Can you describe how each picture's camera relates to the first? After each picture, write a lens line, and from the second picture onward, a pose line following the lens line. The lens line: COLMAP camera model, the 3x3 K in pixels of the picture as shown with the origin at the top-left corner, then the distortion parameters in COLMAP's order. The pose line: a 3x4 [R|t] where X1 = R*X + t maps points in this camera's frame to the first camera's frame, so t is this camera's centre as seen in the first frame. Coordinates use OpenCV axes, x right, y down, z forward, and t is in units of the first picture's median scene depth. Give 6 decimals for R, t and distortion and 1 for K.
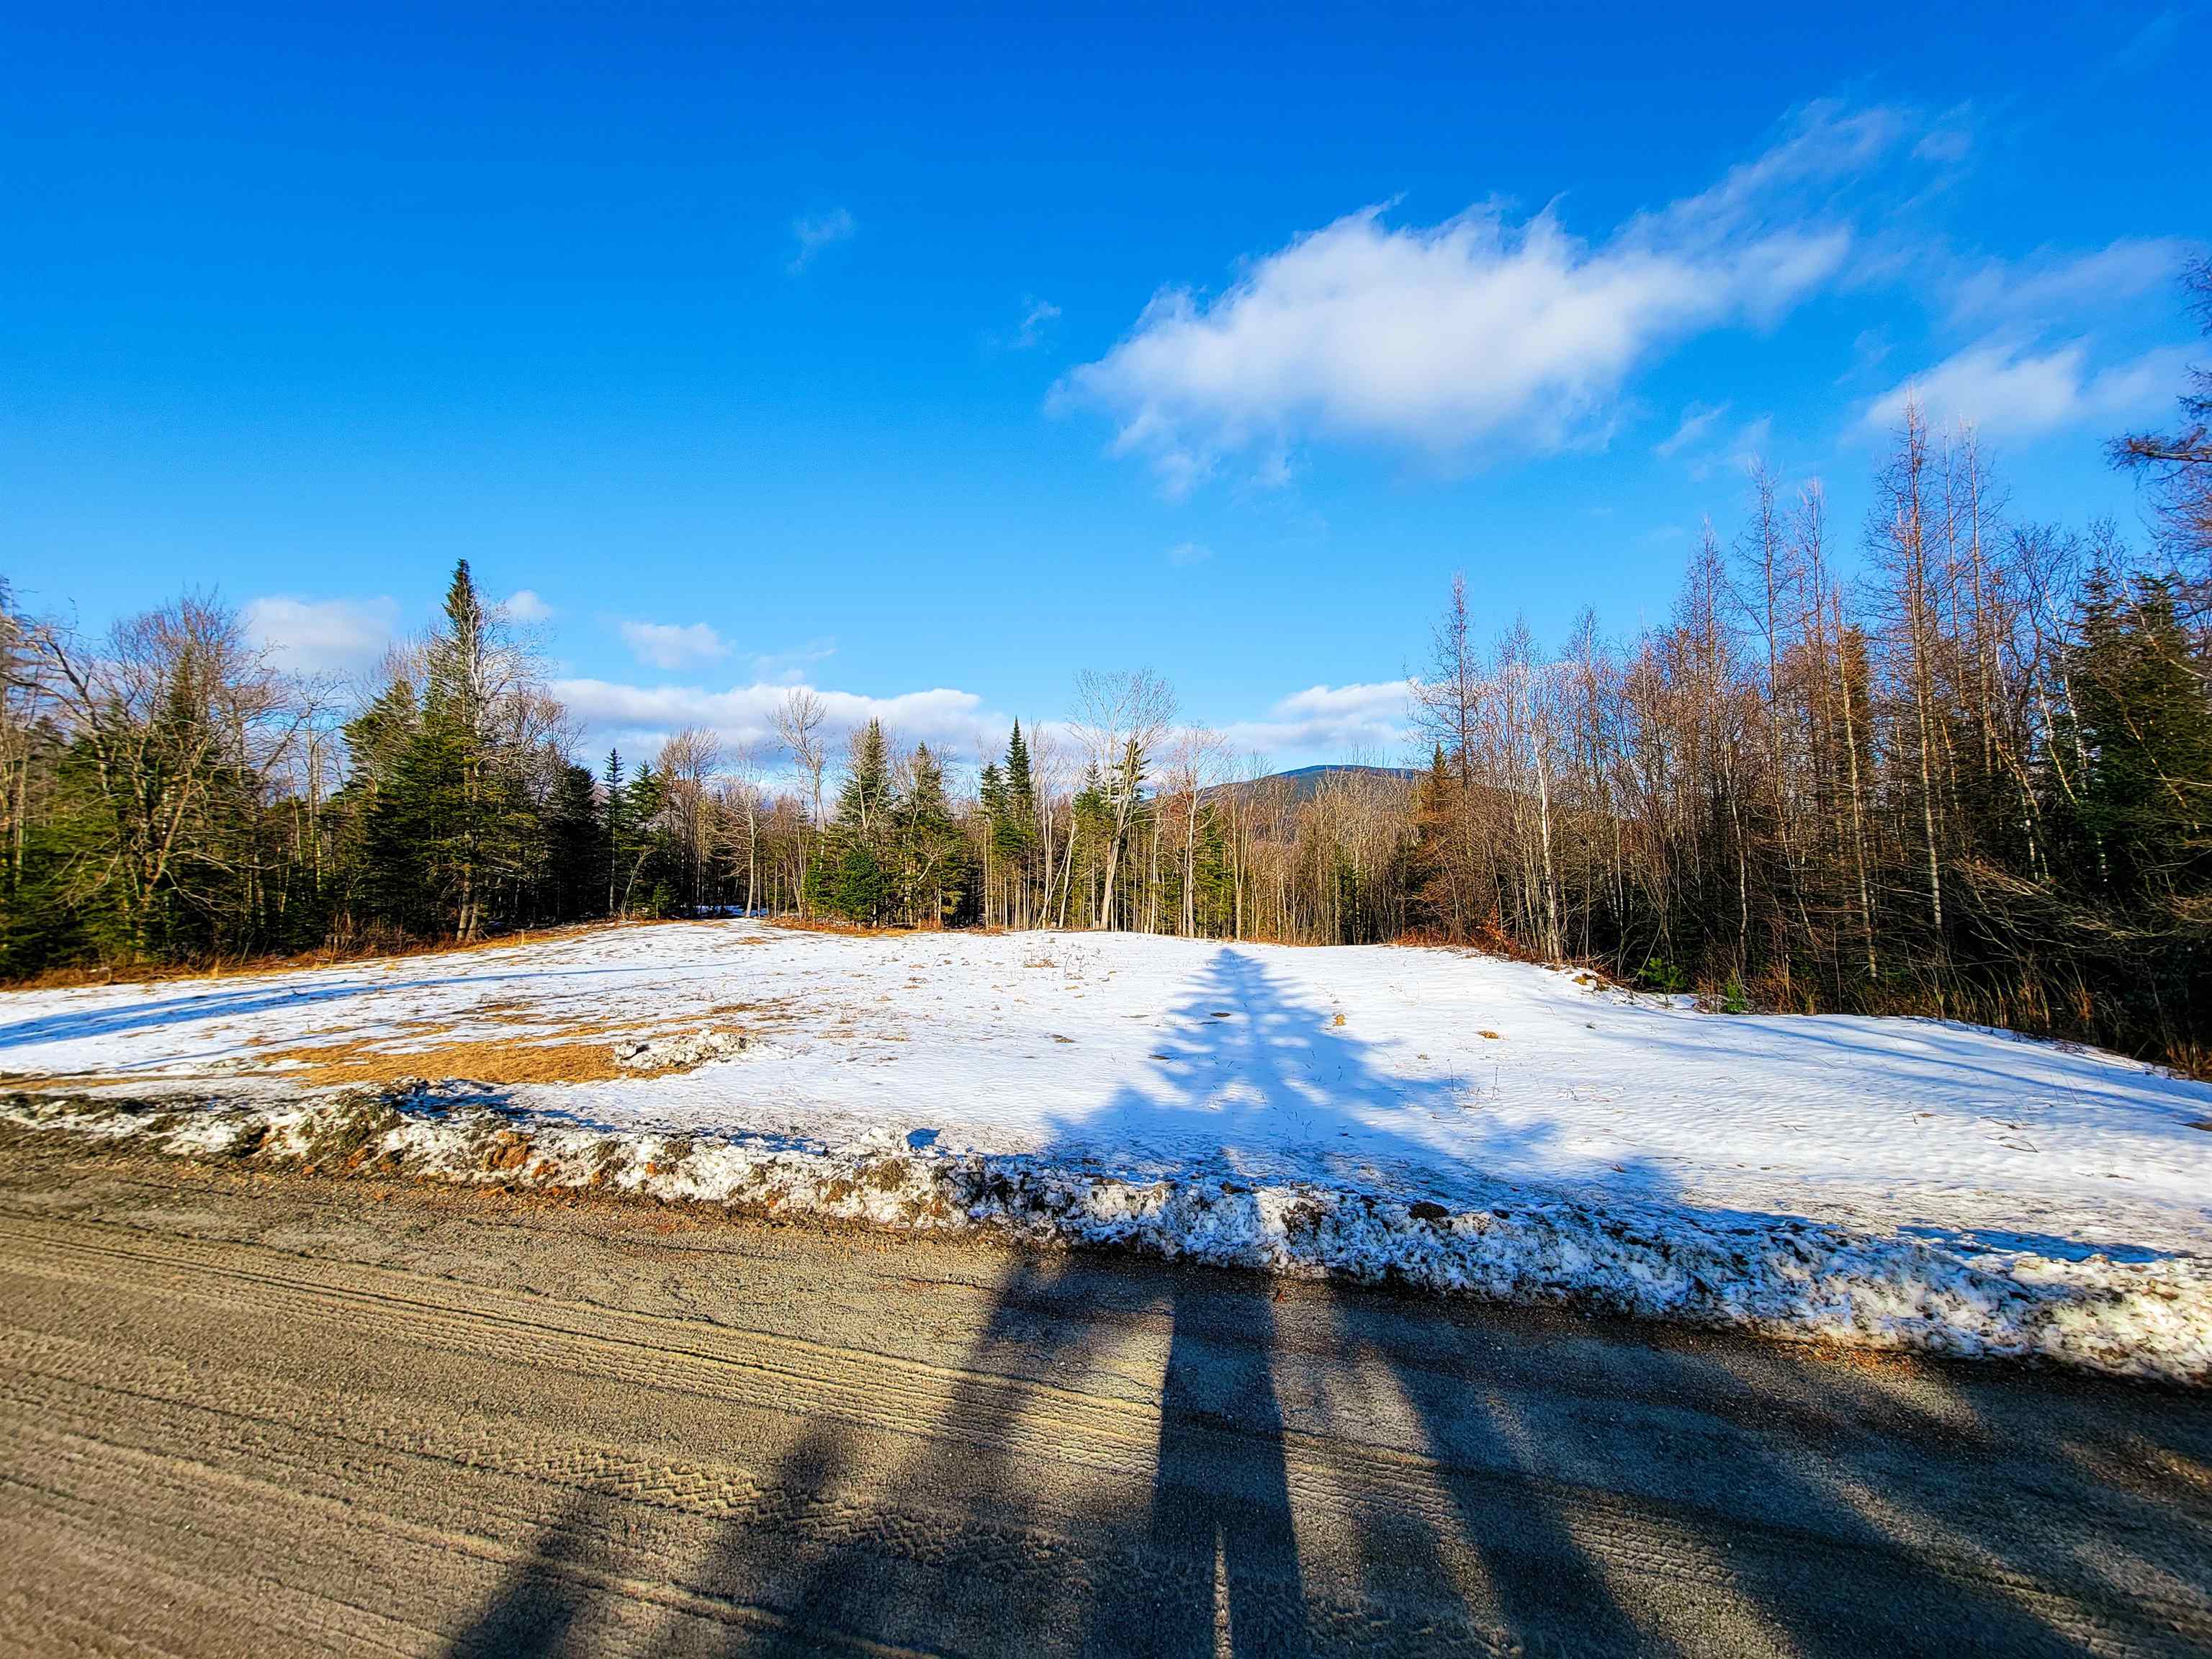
lens RADIAL K [[892.9, 0, 1104.5], [0, 892.9, 834.3], [0, 0, 1]] dist [-0.001862, 0.002605]
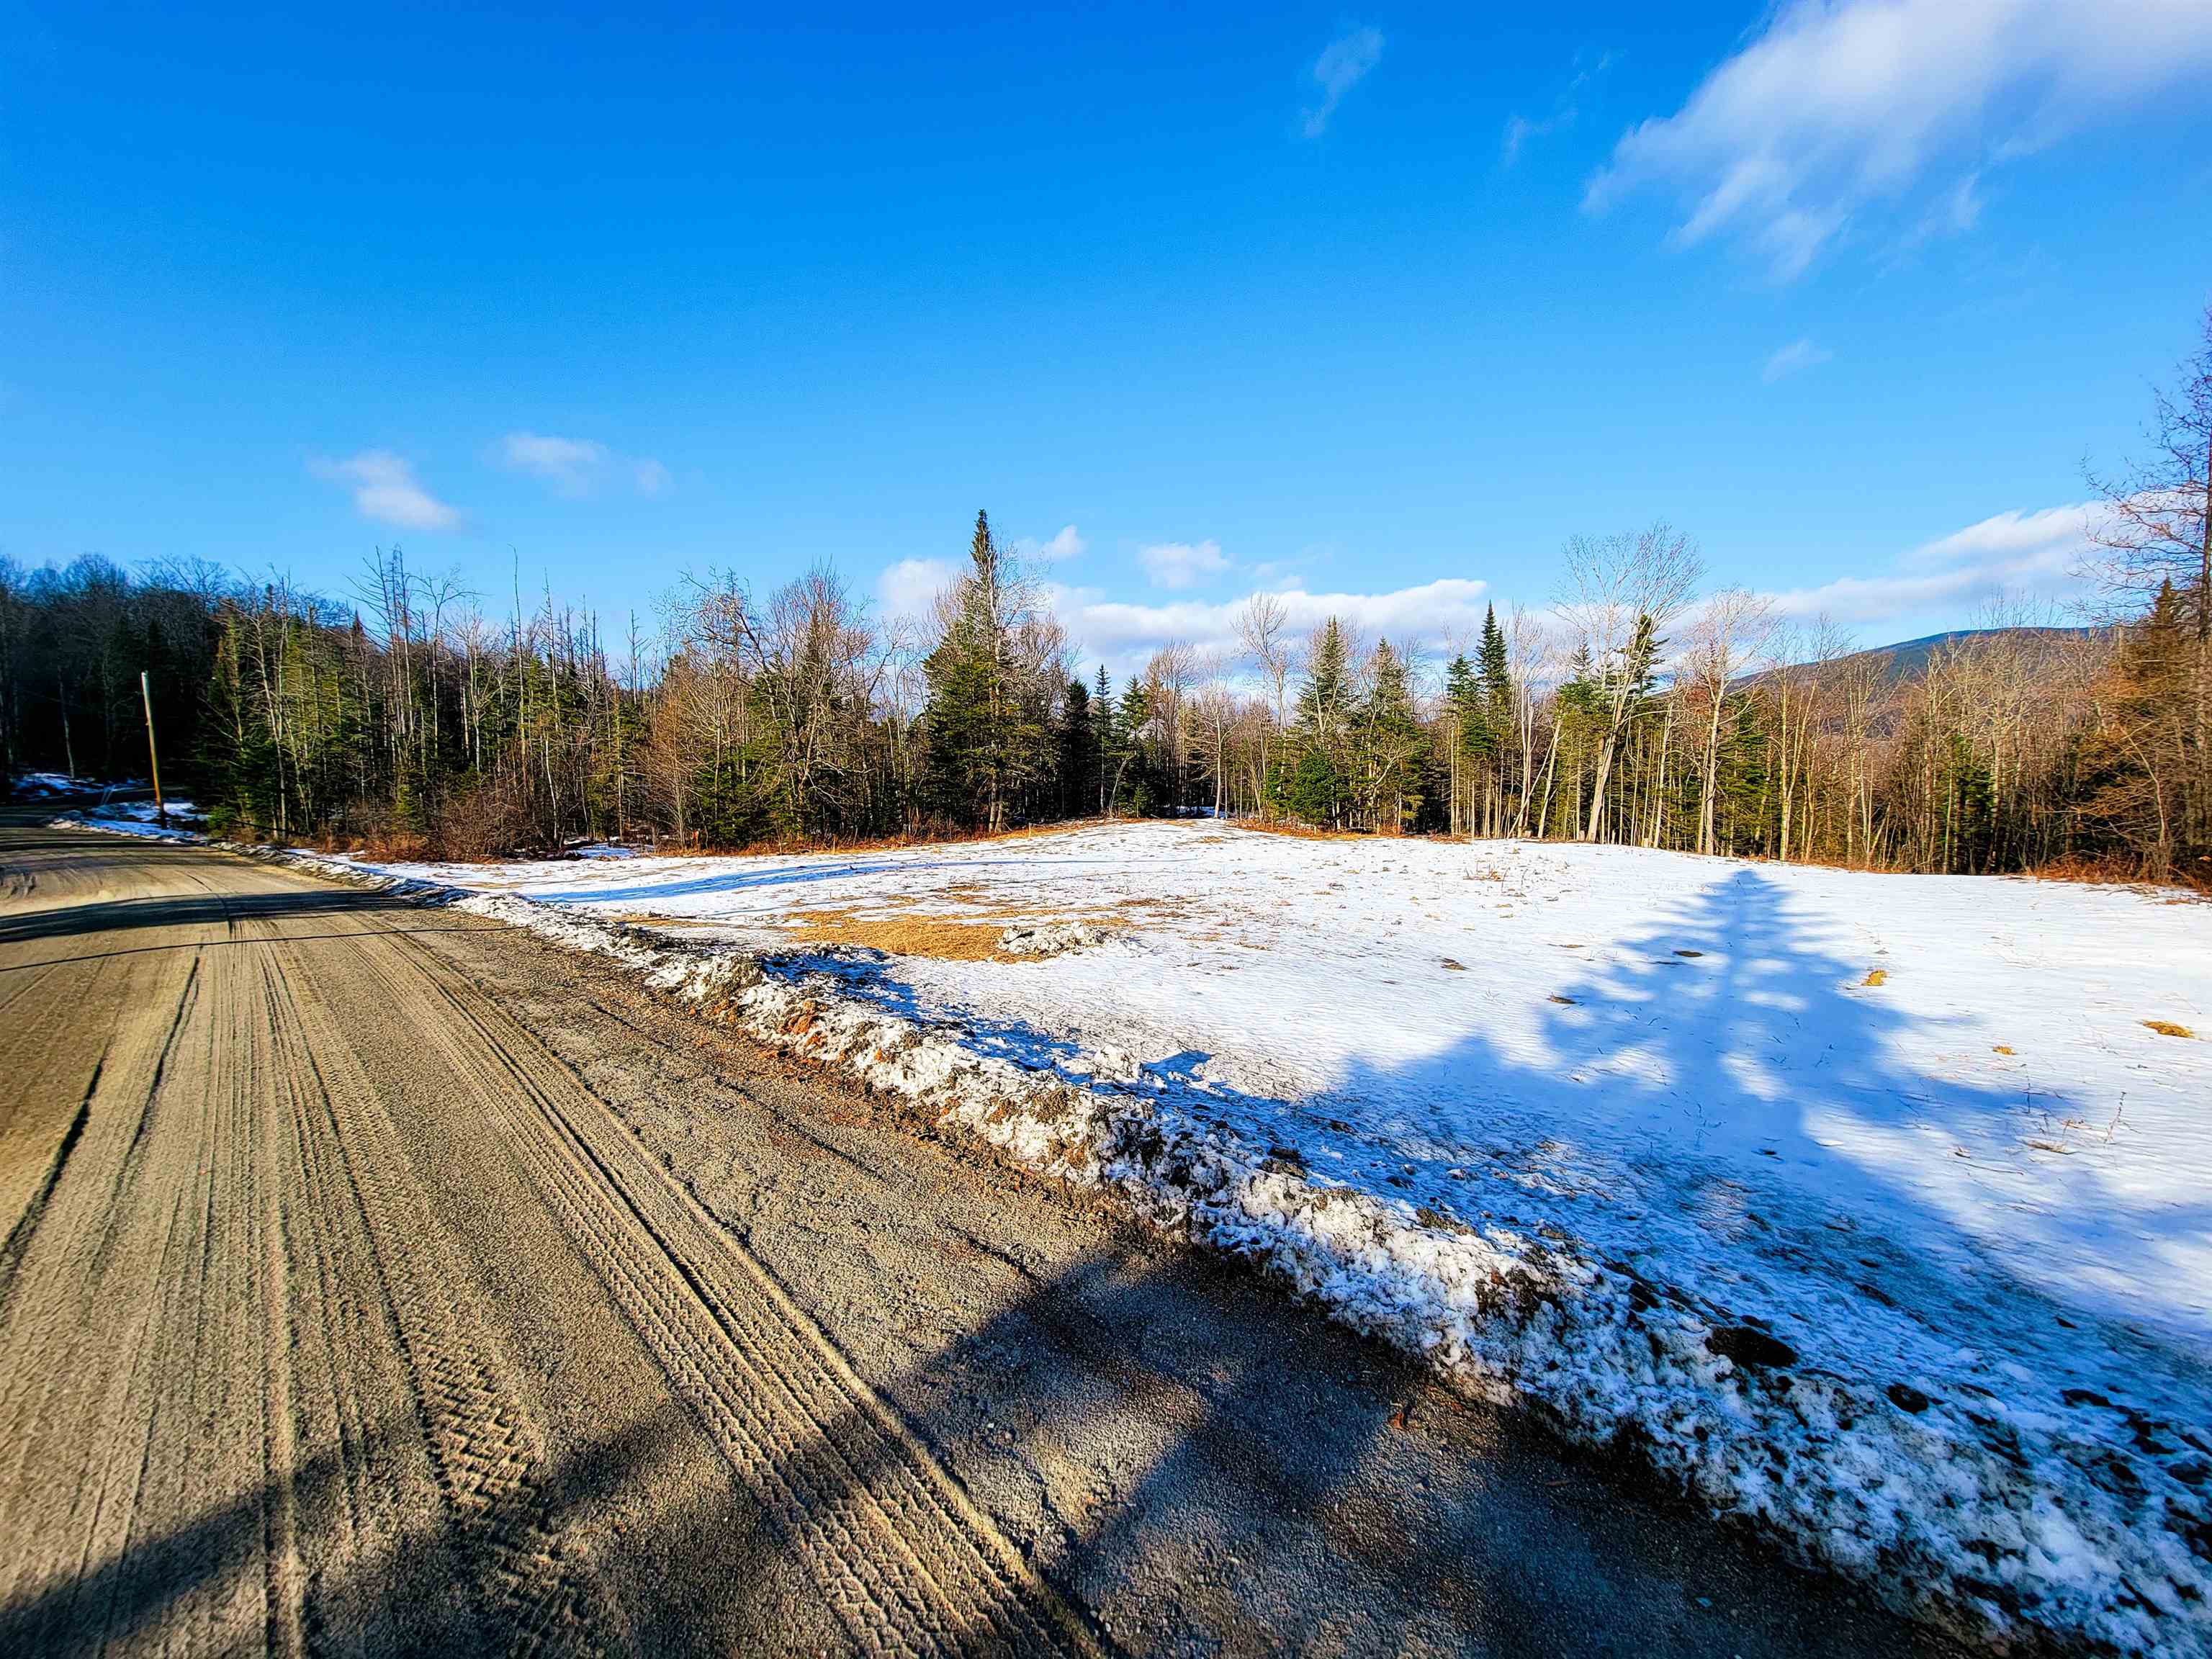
lens RADIAL K [[892.9, 0, 1109.2], [0, 892.9, 832.8], [0, 0, 1]] dist [-0.001862, 0.002605]
pose [[0.871623, 0.031305, -0.489176, 0.066912], [0.020621, 0.994733, 0.100401, 0.007024], [0.489743, -0.097599, 0.866387, 0.081792]]
